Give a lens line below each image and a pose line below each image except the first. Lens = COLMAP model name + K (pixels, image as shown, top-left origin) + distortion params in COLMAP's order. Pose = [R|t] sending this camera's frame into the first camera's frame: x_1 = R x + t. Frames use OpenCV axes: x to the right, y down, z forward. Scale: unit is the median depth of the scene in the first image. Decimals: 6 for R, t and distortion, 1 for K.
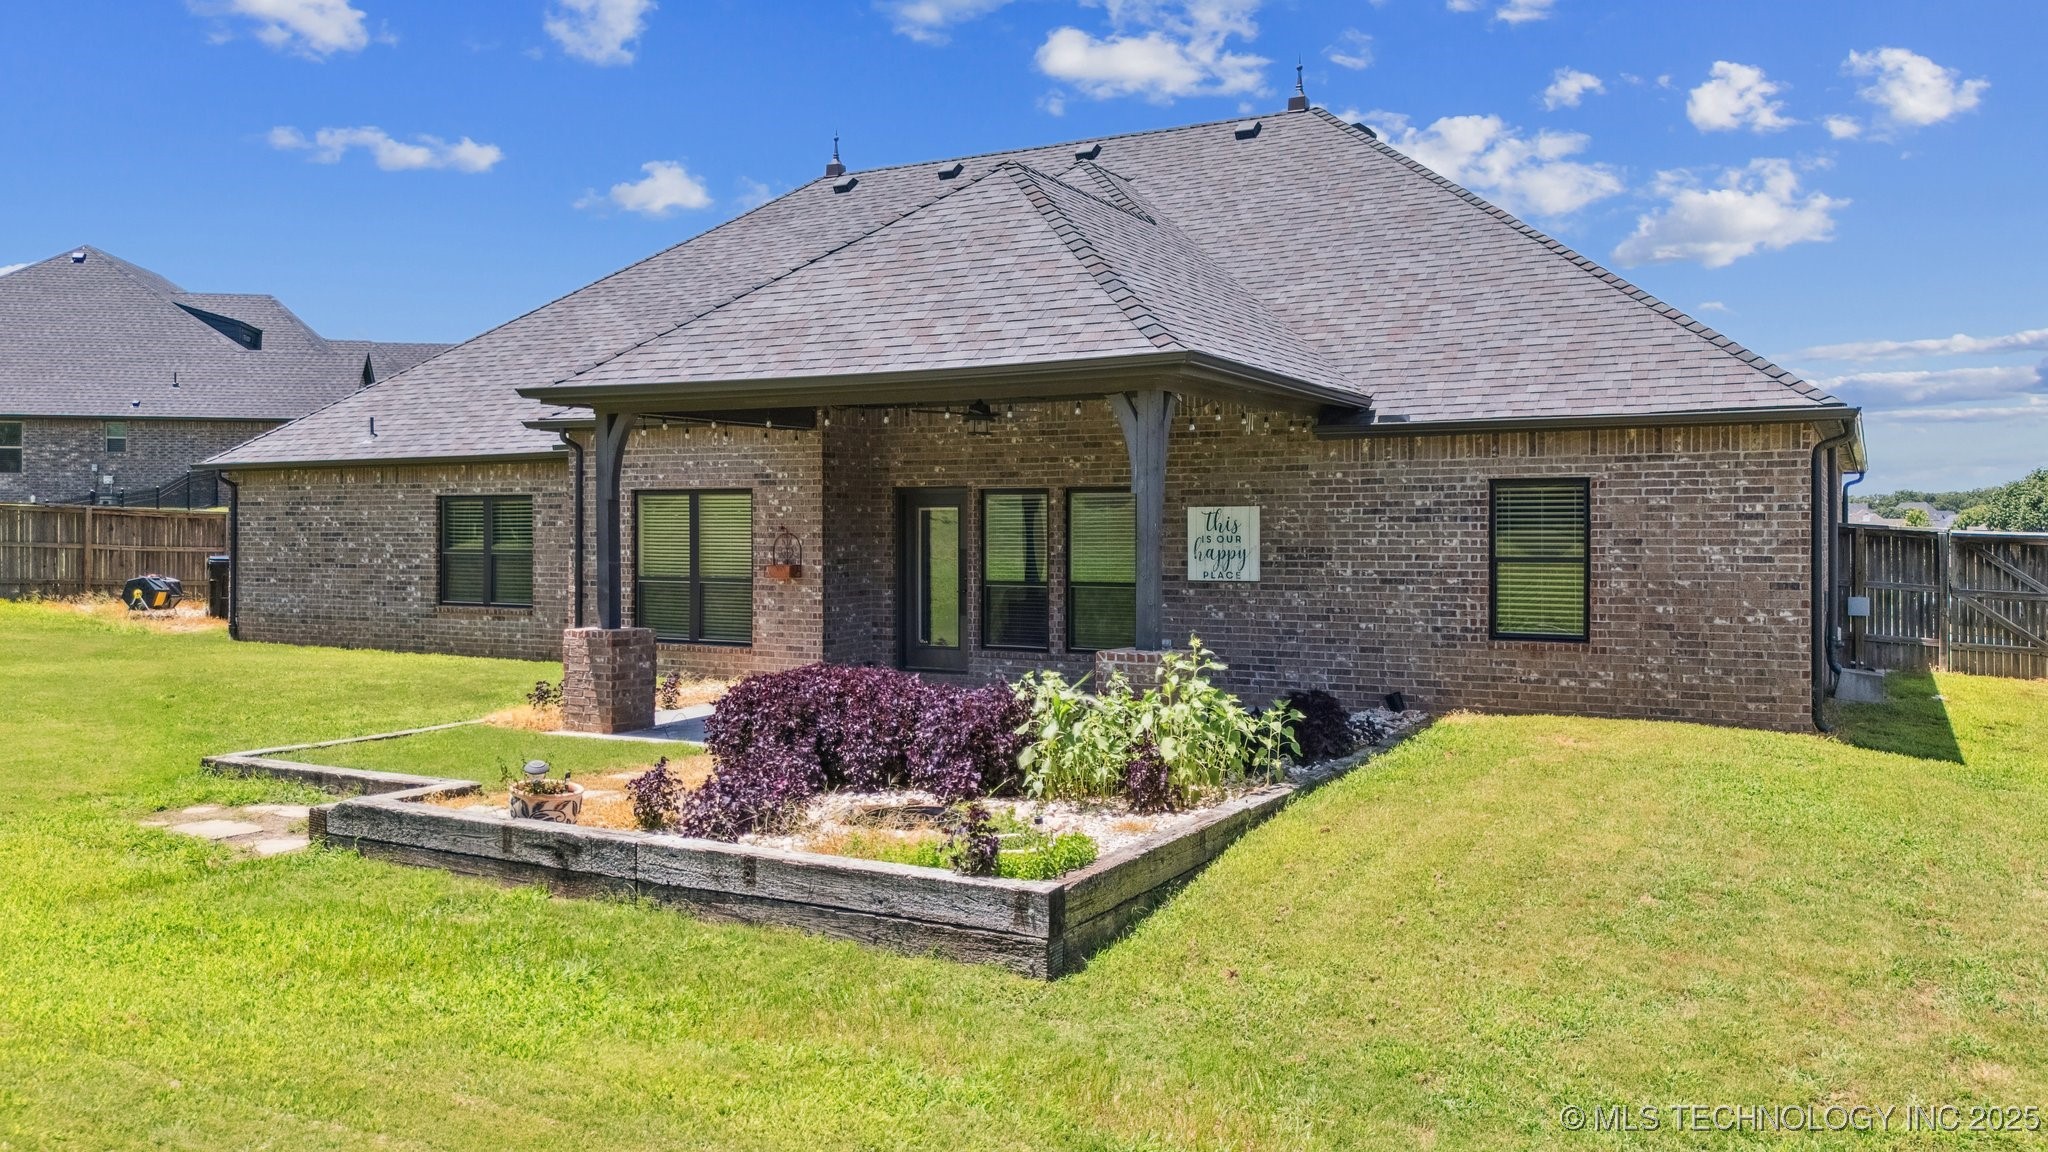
lens RADIAL K [[1541.0, 0, 1034.6], [0, 1541.0, 569.5], [0, 0, 1]] dist [0.049132, -0.035223]
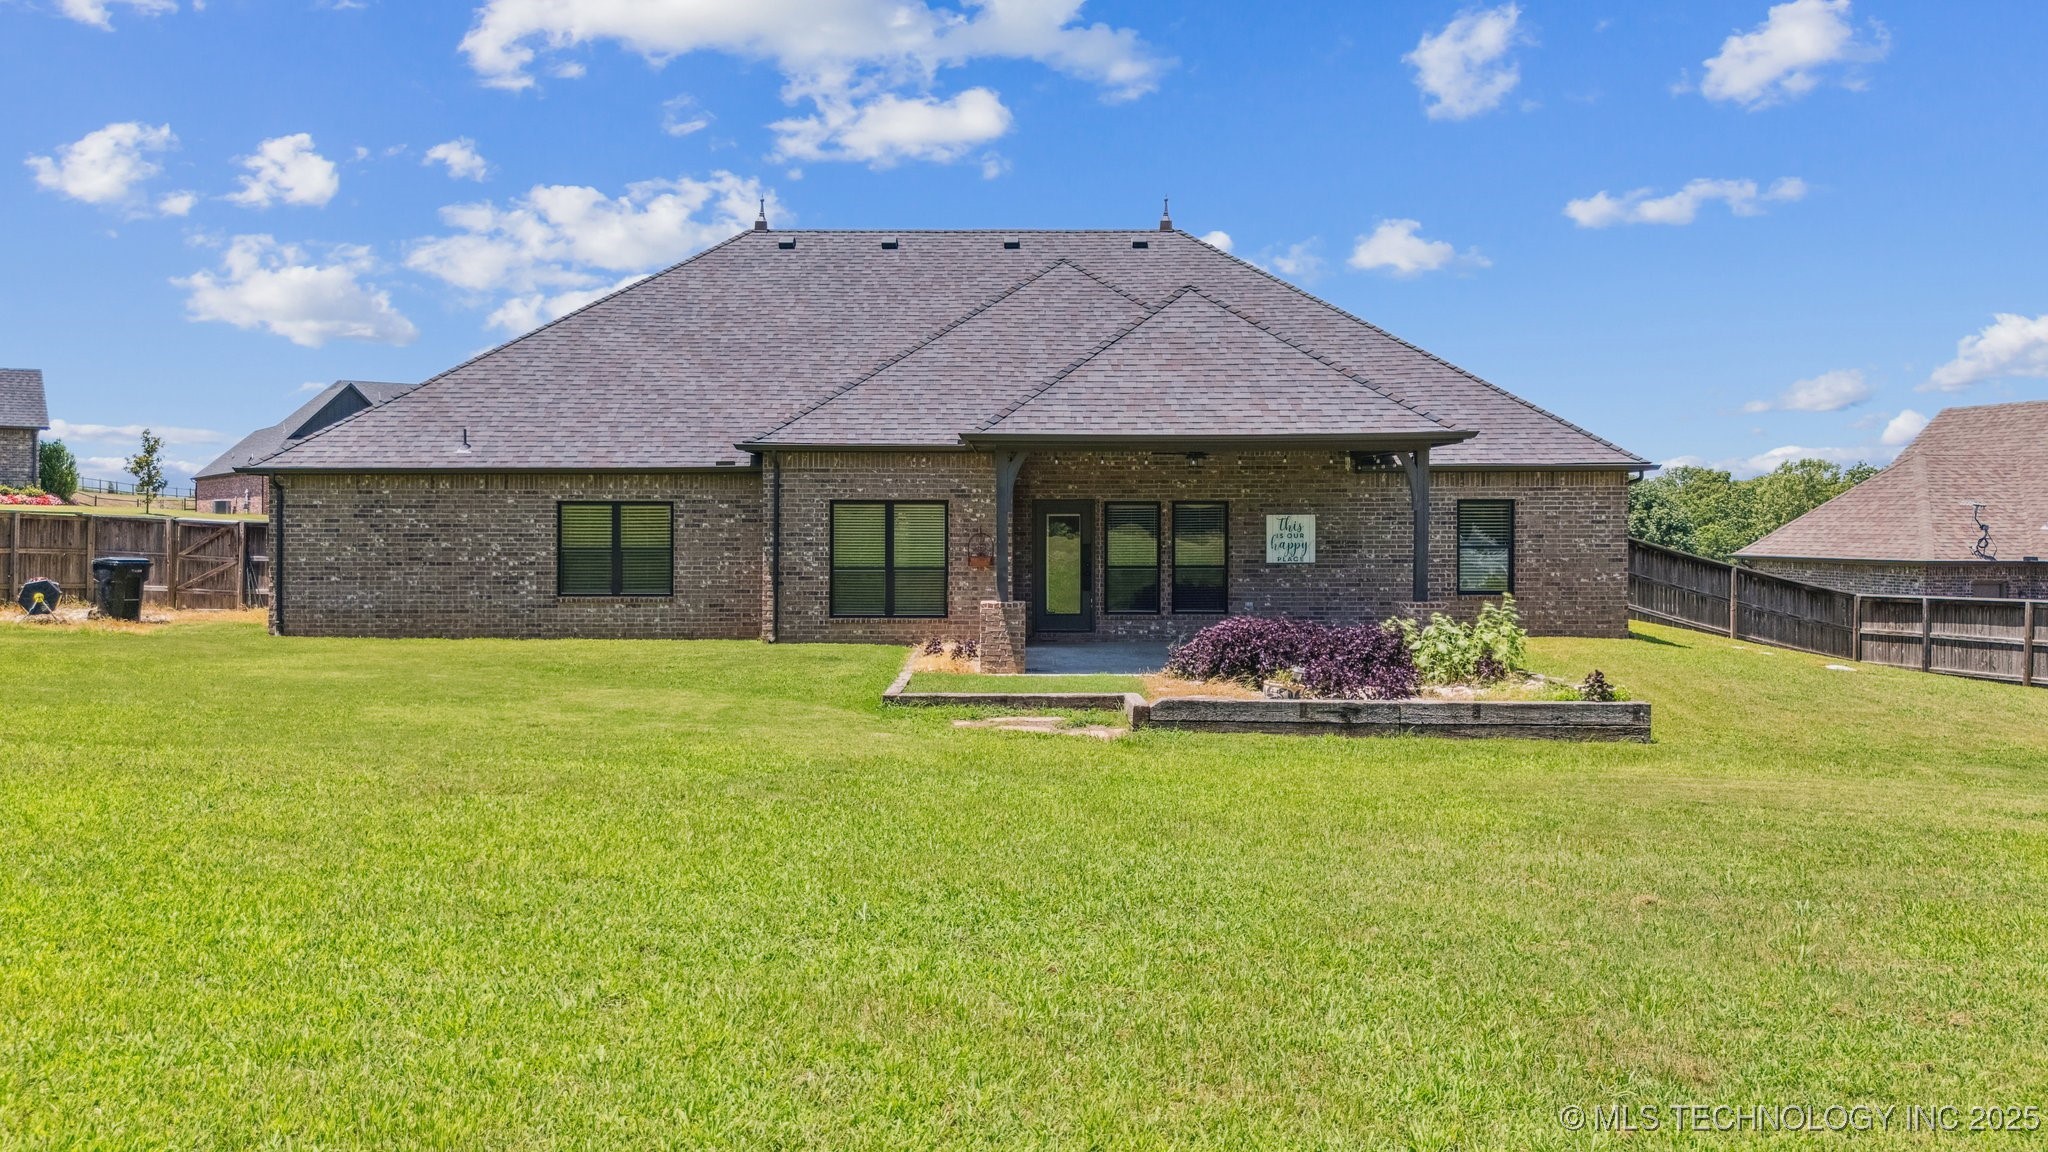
lens RADIAL K [[1541.0, 0, 1008.8], [0, 1541.0, 564.3], [0, 0, 1]] dist [0.049132, -0.035223]
pose [[0.878389, -0.015136, 0.477707, -0.875219], [0.013631, 0.999885, 0.006616, -0.005317], [-0.477752, 0.000700, 0.878494, -0.228464]]
